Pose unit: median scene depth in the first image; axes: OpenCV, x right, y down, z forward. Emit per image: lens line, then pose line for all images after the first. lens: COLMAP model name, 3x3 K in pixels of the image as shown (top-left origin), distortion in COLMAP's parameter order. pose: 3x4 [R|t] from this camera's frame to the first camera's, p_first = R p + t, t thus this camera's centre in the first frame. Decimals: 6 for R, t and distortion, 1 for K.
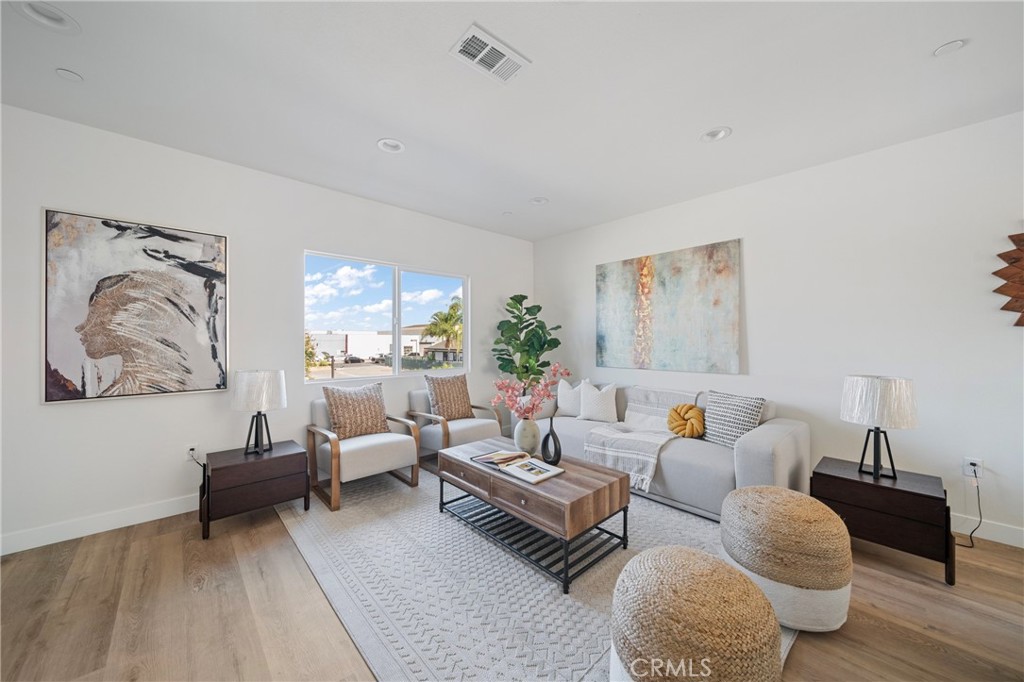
lens RADIAL K [[370.7, 0, 515.2], [0, 370.7, 339.5], [0, 0, 1]] dist [-0.003432, -0.000113]
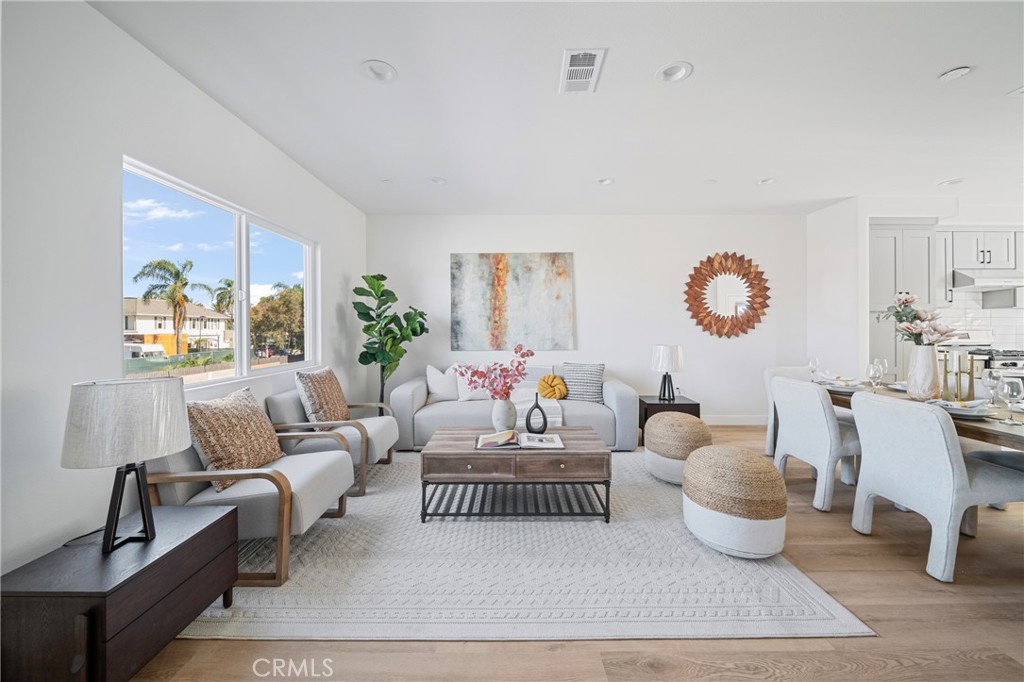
lens RADIAL K [[370.7, 0, 524.0], [0, 370.7, 327.3], [0, 0, 1]] dist [-0.003432, -0.000113]
pose [[0.674350, -0.000822, 0.738411, -0.506521], [-0.001376, 0.999996, 0.002369, 0.005498], [-0.738410, -0.002614, 0.674347, 0.180993]]
